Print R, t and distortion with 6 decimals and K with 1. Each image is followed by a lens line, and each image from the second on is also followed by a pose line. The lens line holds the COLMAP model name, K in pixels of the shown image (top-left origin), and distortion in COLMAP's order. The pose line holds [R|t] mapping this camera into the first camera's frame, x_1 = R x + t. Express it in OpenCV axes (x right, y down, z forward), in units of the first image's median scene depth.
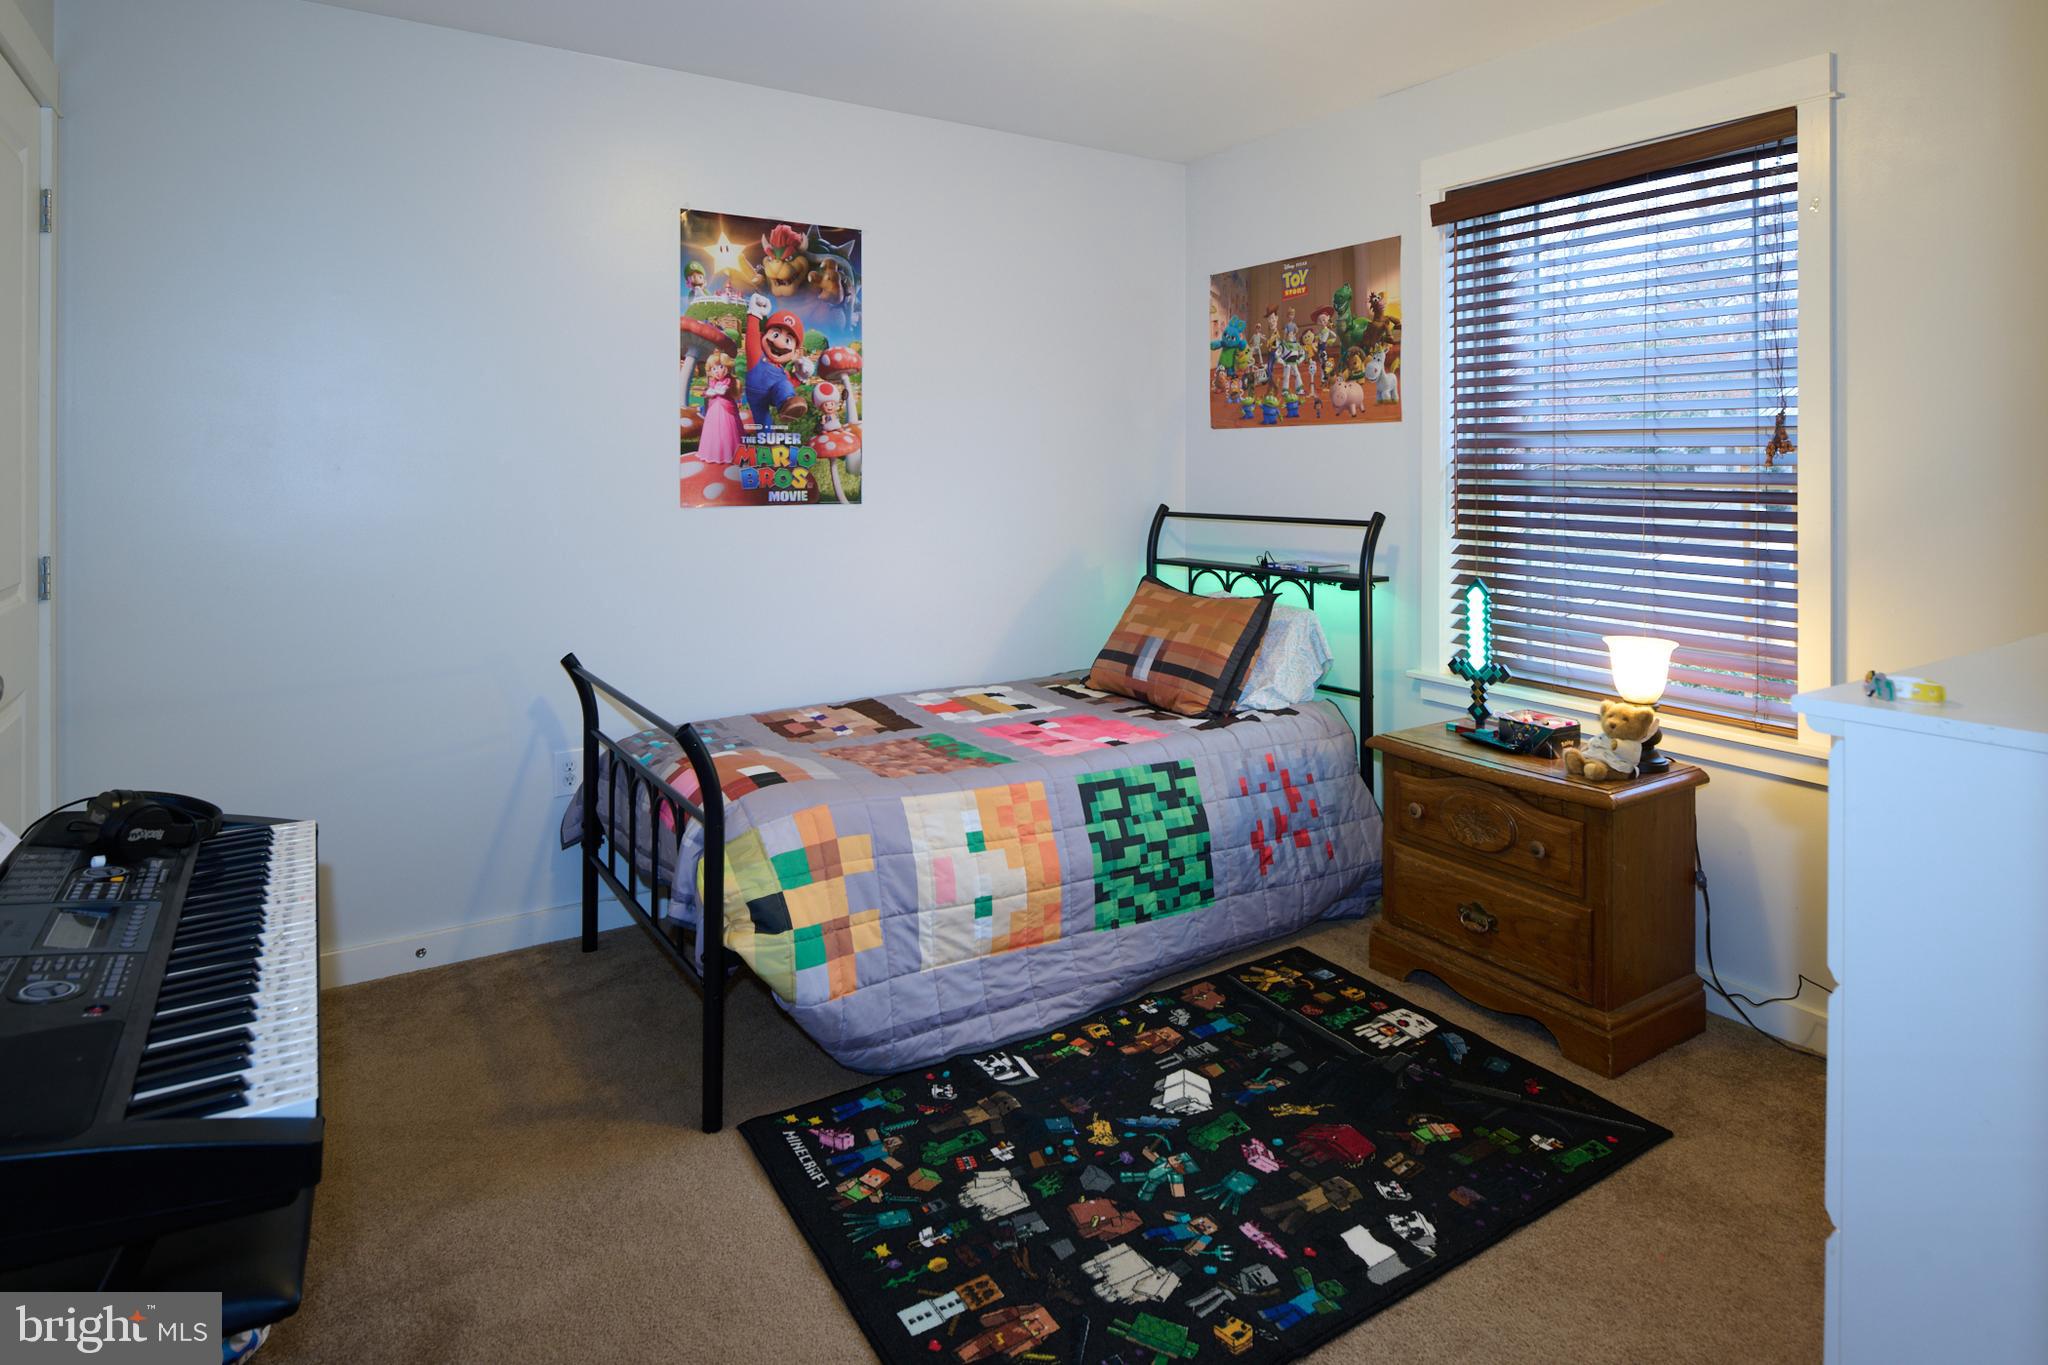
lens RADIAL K [[1122.1, 0, 1059.0], [0, 1122.1, 466.5], [0, 0, 1]] dist [-0.001277, -0.006703]
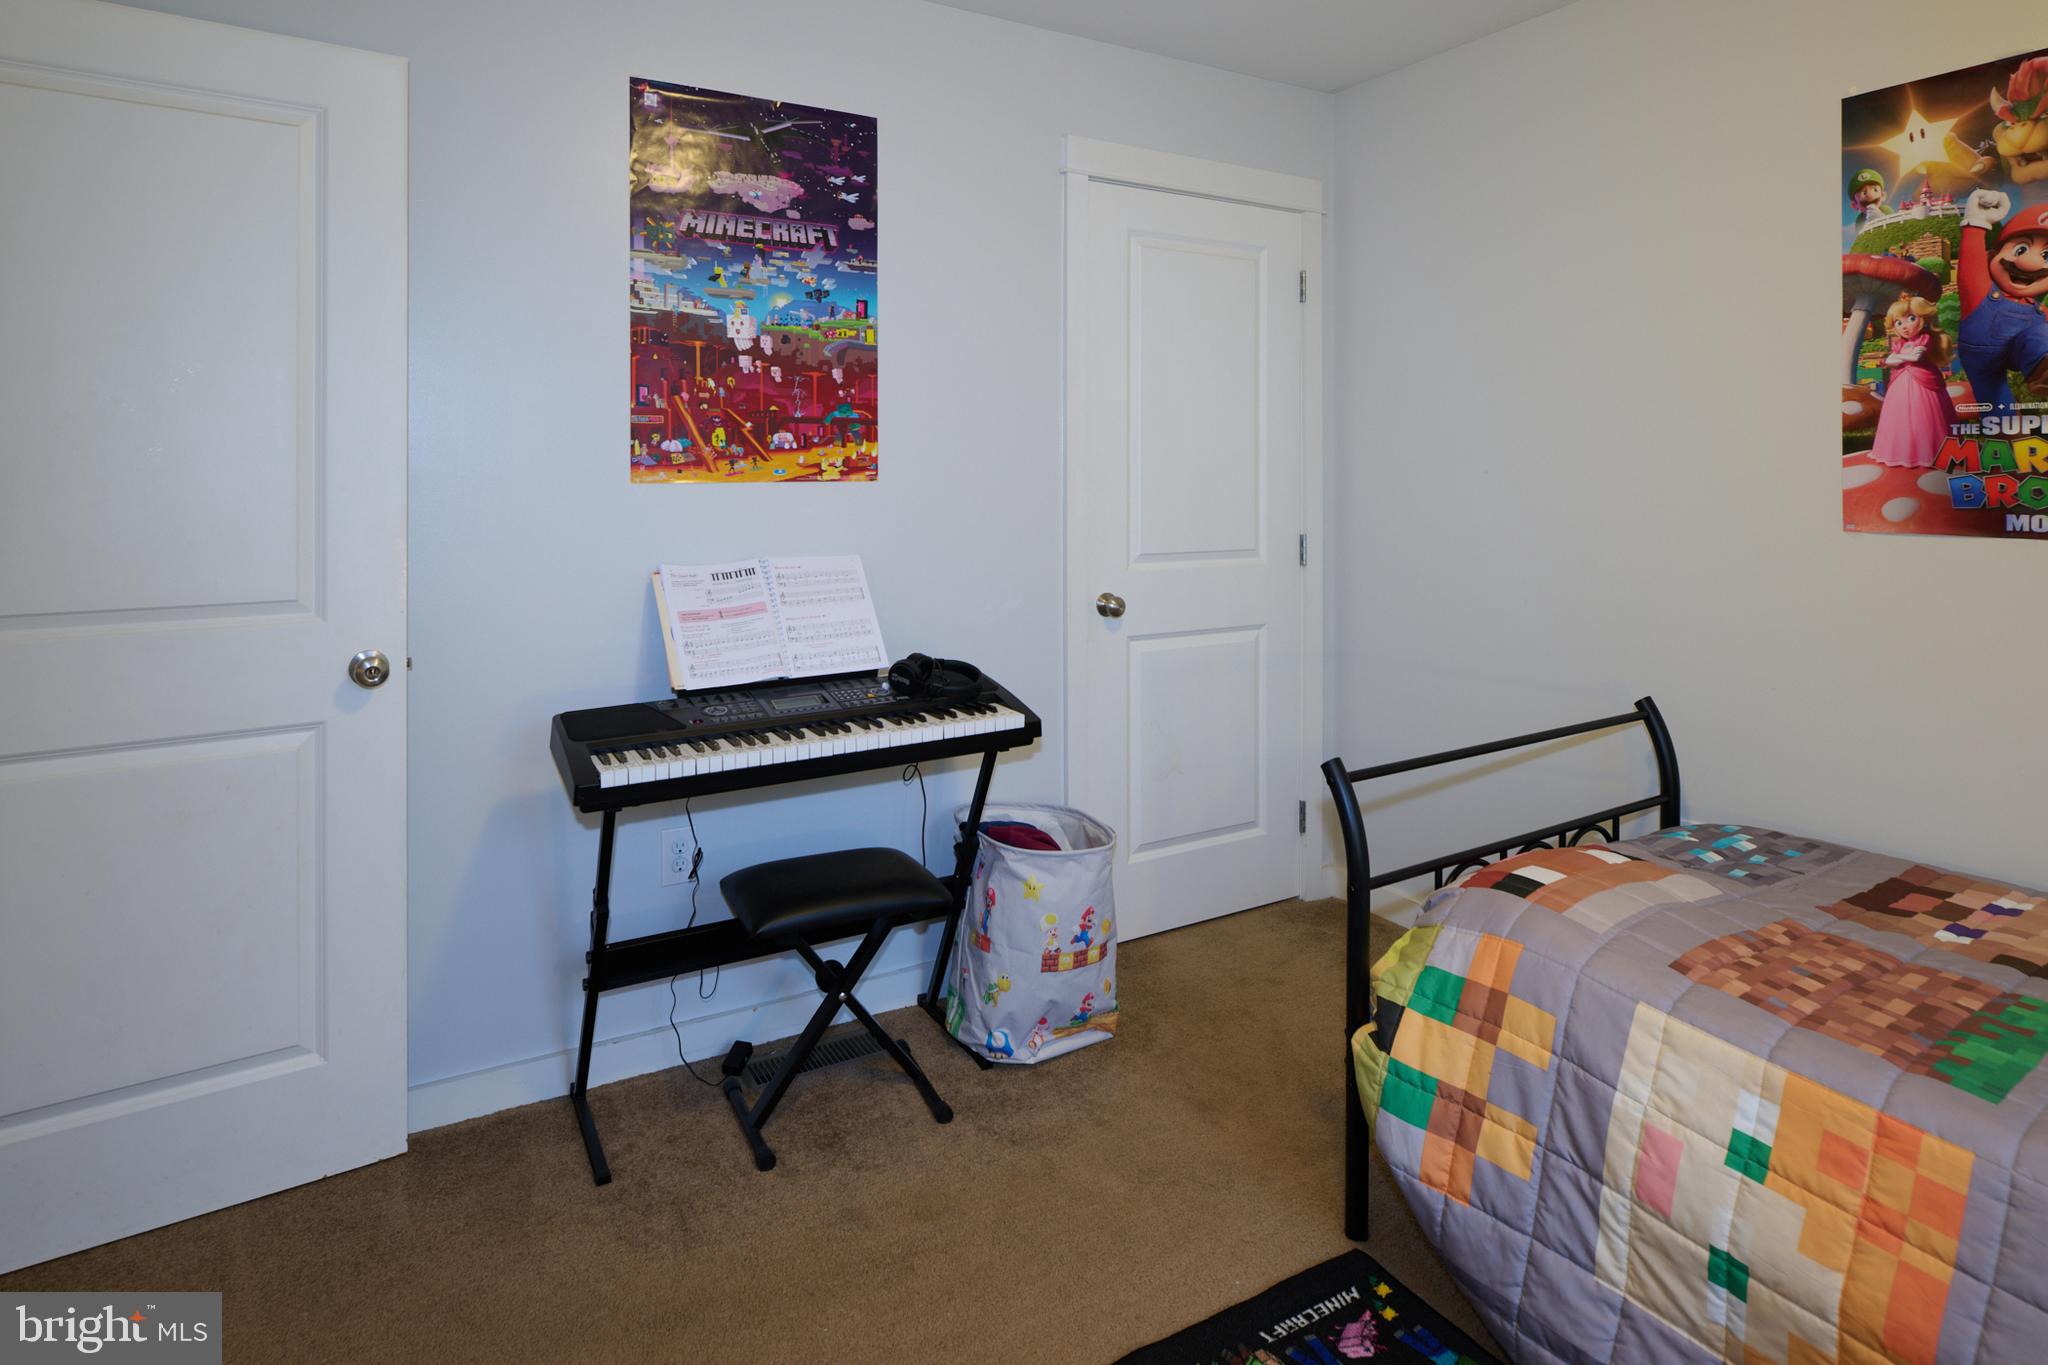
lens RADIAL K [[1122.1, 0, 998.4], [0, 1122.1, 475.7], [0, 0, 1]] dist [-0.001277, -0.006703]
pose [[-0.054227, 0.004130, -0.998520, 0.376401], [-0.005133, 0.999977, 0.004415, 0.001963], [0.998515, 0.005364, -0.054205, 0.512011]]
